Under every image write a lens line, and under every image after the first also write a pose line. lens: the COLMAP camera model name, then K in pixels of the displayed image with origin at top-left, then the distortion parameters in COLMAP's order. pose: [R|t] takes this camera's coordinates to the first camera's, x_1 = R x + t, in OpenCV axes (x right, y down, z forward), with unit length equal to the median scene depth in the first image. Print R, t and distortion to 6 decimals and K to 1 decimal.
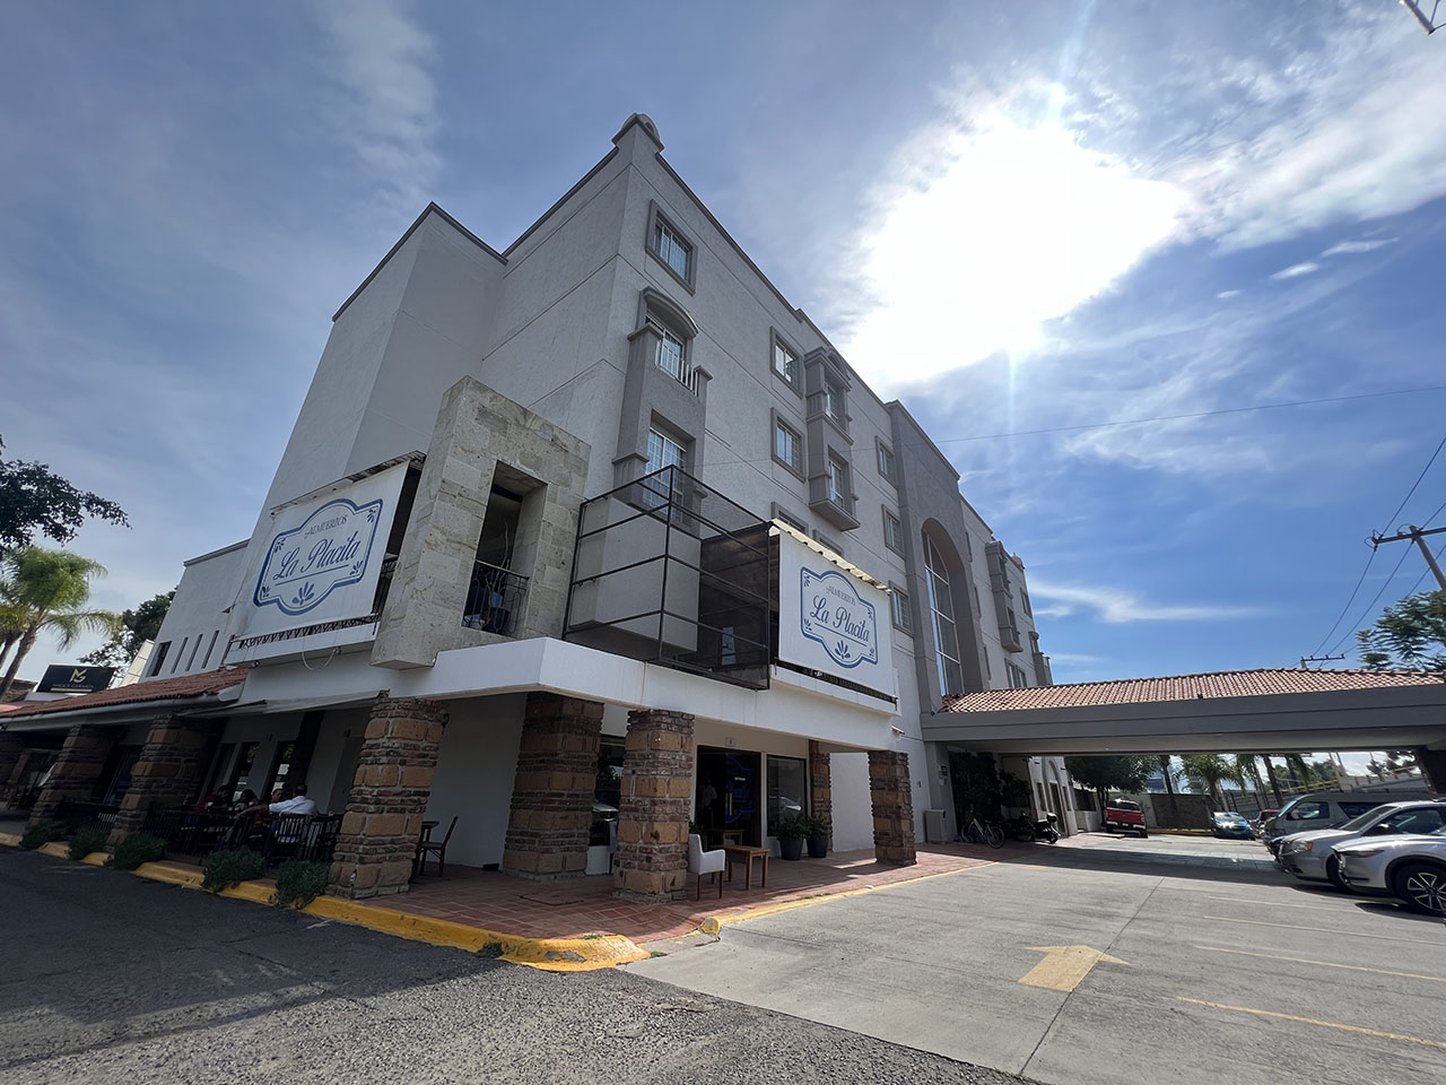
lens RADIAL K [[579.9, 0, 726.3], [0, 579.9, 543.5], [0, 0, 1]] dist [-0.003345, 0.000833]
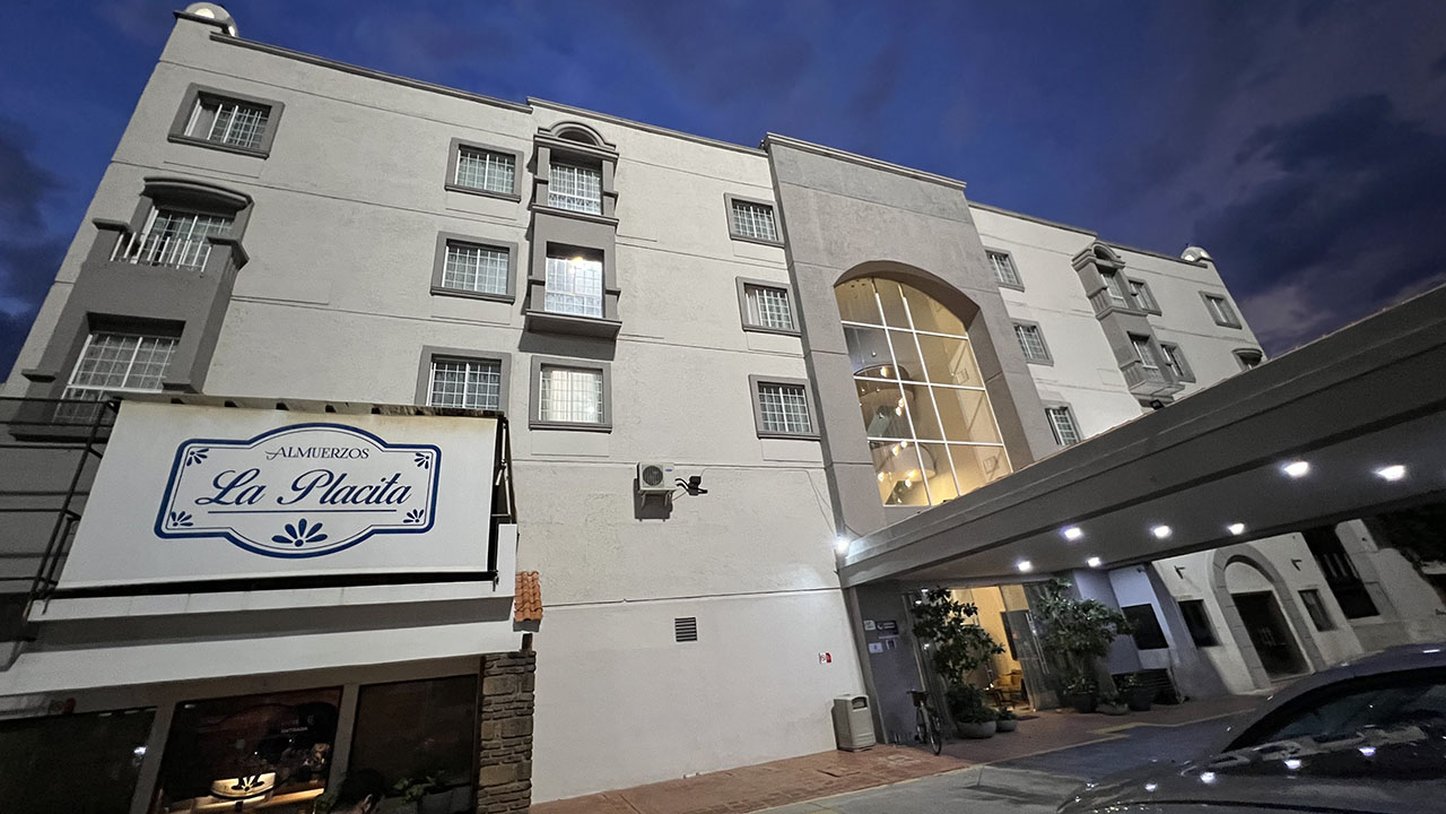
lens RADIAL K [[571.4, 0, 729.1], [0, 571.4, 408.5], [0, 0, 1]] dist [-0.003723, 0.000896]
pose [[0.846332, -0.312325, -0.431480, 0.999894], [0.317013, 0.946315, -0.063178, 0.256574], [0.428048, -0.083315, 0.899908, 0.648041]]
